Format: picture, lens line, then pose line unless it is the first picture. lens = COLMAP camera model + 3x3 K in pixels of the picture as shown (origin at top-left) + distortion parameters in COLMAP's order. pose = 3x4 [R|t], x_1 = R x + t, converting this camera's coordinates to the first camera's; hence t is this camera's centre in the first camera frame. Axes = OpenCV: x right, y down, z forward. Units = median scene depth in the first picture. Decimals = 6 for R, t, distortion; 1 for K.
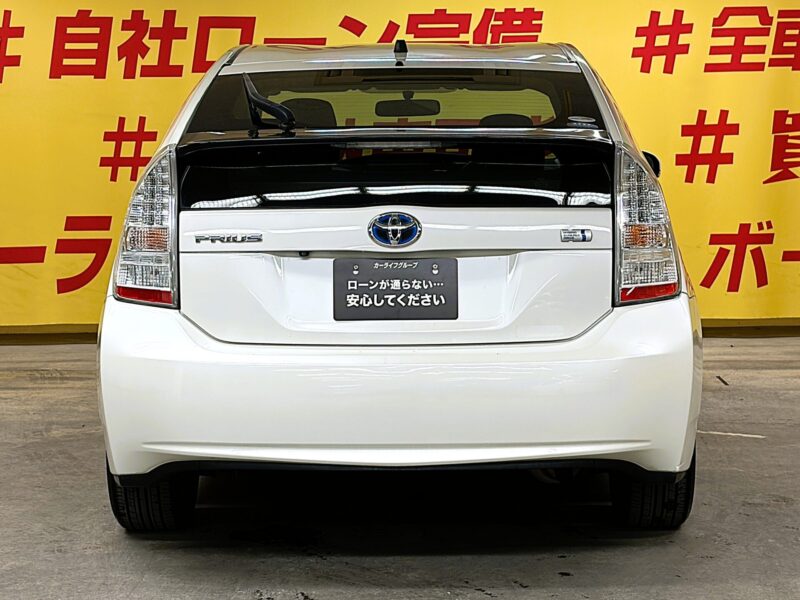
lens RADIAL K [[1948.6, 0, 400.0], [0, 1948.6, 300.0], [0, 0, 1]] dist [0.269319, -0.262718]
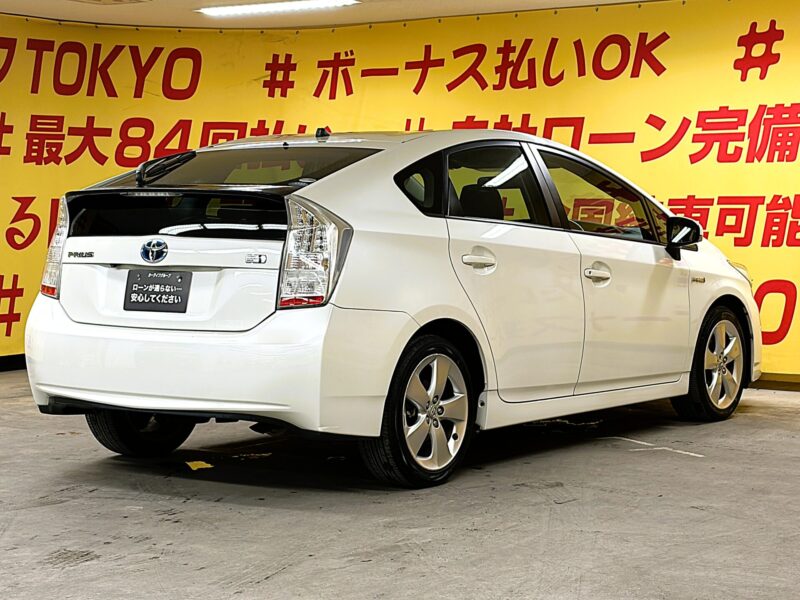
lens RADIAL K [[1779.9, 0, 386.2], [0, 1779.9, 300.8], [0, 0, 1]] dist [0.325975, -0.715215]
pose [[0.818889, 0.040894, -0.572493, 0.916914], [-0.069453, 0.997189, -0.028115, 0.027797], [0.569734, 0.062784, 0.819427, -0.017387]]
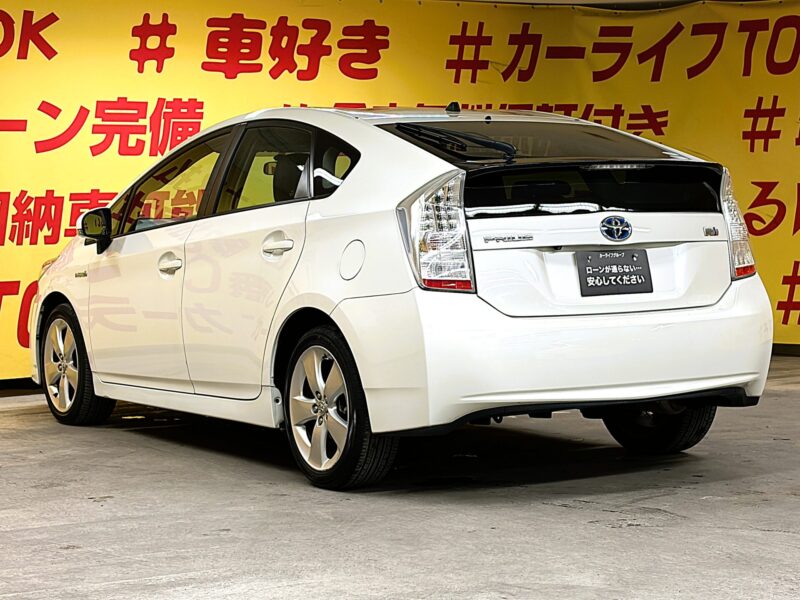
lens RADIAL K [[1894.3, 0, 407.5], [0, 1894.3, 302.0], [0, 0, 1]] dist [0.272294, -0.318608]
pose [[0.843860, -0.036597, 0.535313, -0.834200], [0.072408, 0.996312, -0.046029, 0.065546], [-0.531655, 0.077603, 0.843399, -0.044792]]
